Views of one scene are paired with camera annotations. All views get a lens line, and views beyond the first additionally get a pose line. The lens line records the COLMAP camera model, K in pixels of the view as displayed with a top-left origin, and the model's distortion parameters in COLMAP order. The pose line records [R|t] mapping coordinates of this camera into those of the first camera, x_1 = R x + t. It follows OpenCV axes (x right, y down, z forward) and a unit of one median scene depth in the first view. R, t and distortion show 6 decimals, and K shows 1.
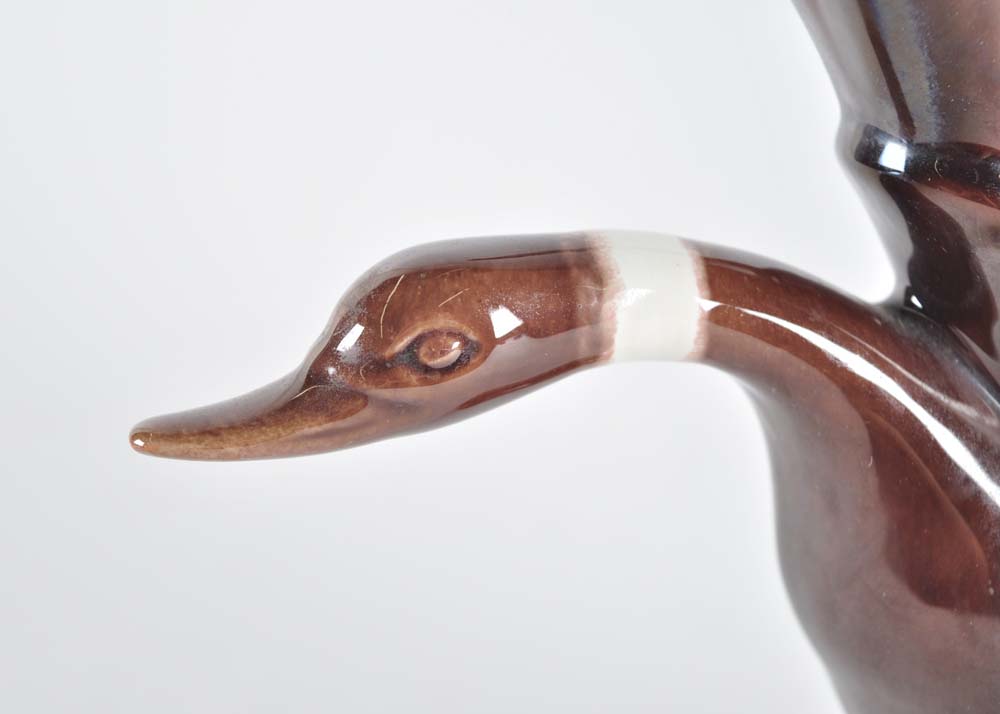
lens RADIAL K [[2483.0, 0, 490.8], [0, 2483.0, 363.0], [0, 0, 1]] dist [0.112280, 0.000000]
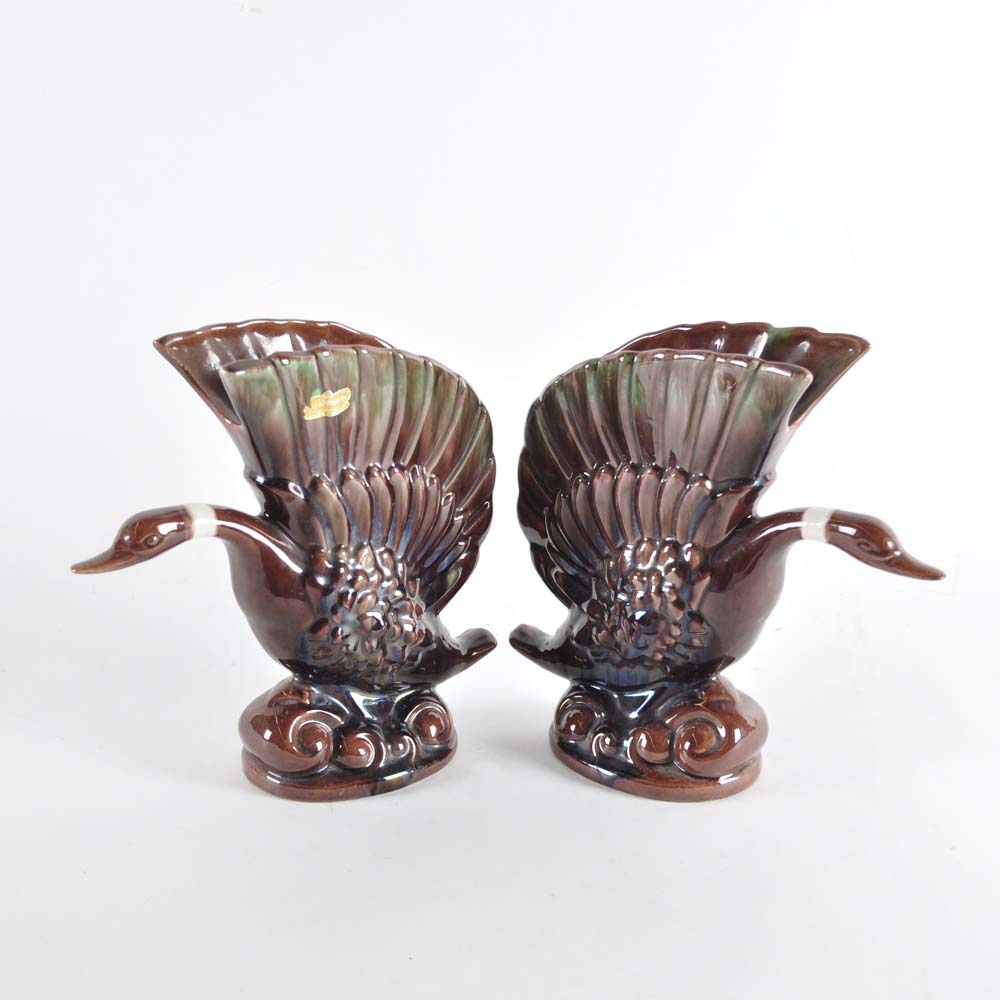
lens RADIAL K [[2419.4, 0, 496.8], [0, 2419.4, 499.4], [0, 0, 1]] dist [0.022505, 0.000000]
pose [[0.944049, -0.070007, 0.322289, -0.711249], [0.058185, 0.997237, 0.046182, -0.208006], [-0.324632, -0.024846, 0.945514, -2.686311]]
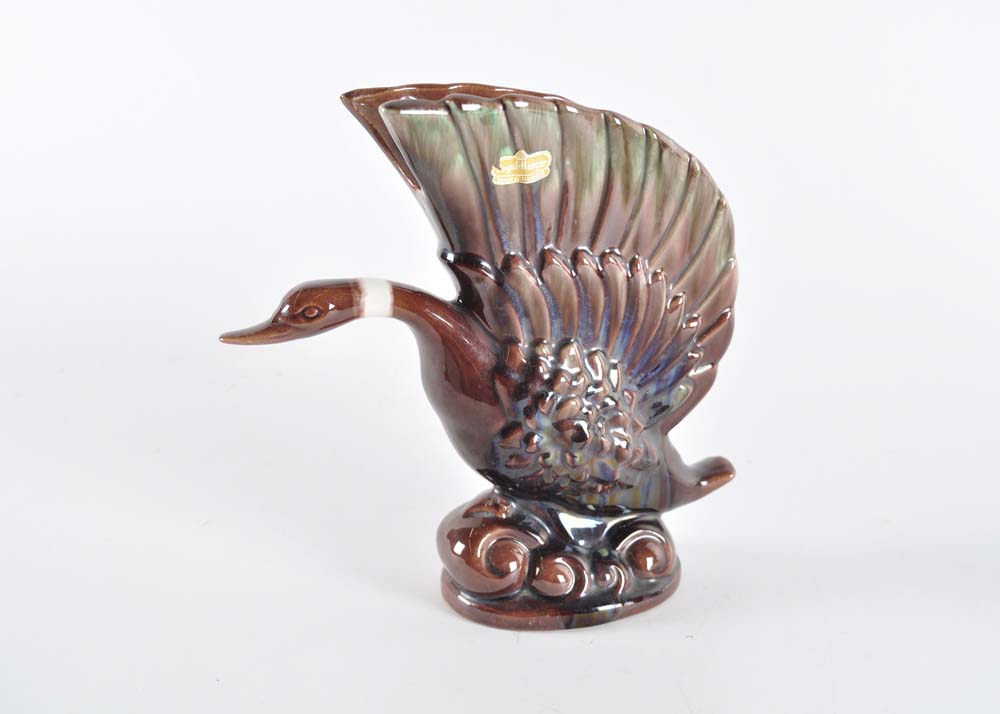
lens RADIAL K [[1424.5, 0, 503.5], [0, 1424.5, 359.8], [0, 0, 1]] dist [-0.025034, 0.000000]
pose [[0.998074, 0.003686, 0.061930, 0.118927], [-0.003314, 0.999976, -0.006106, 0.069481], [-0.061951, 0.005889, 0.998062, -0.940567]]
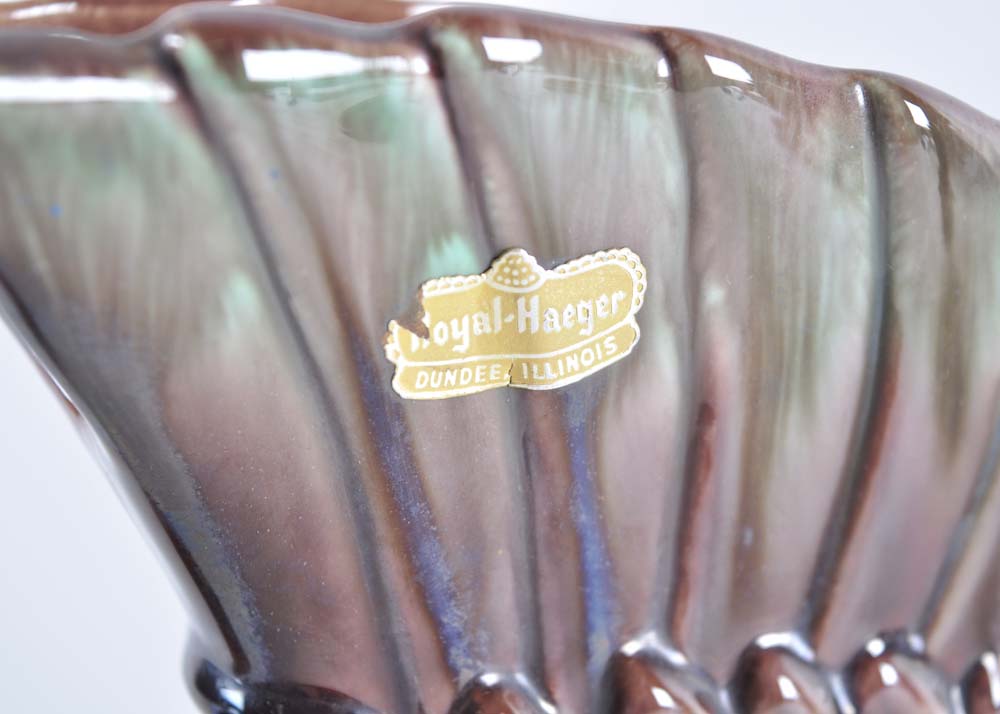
lens RADIAL K [[2483.0, 0, 501.6], [0, 2483.0, 359.6], [0, 0, 1]] dist [0.112280, 0.000000]
pose [[0.997803, -0.010912, 0.065353, 0.203743], [0.016619, 0.996032, -0.087430, -0.119815], [-0.064139, 0.088324, 0.994025, 0.186552]]
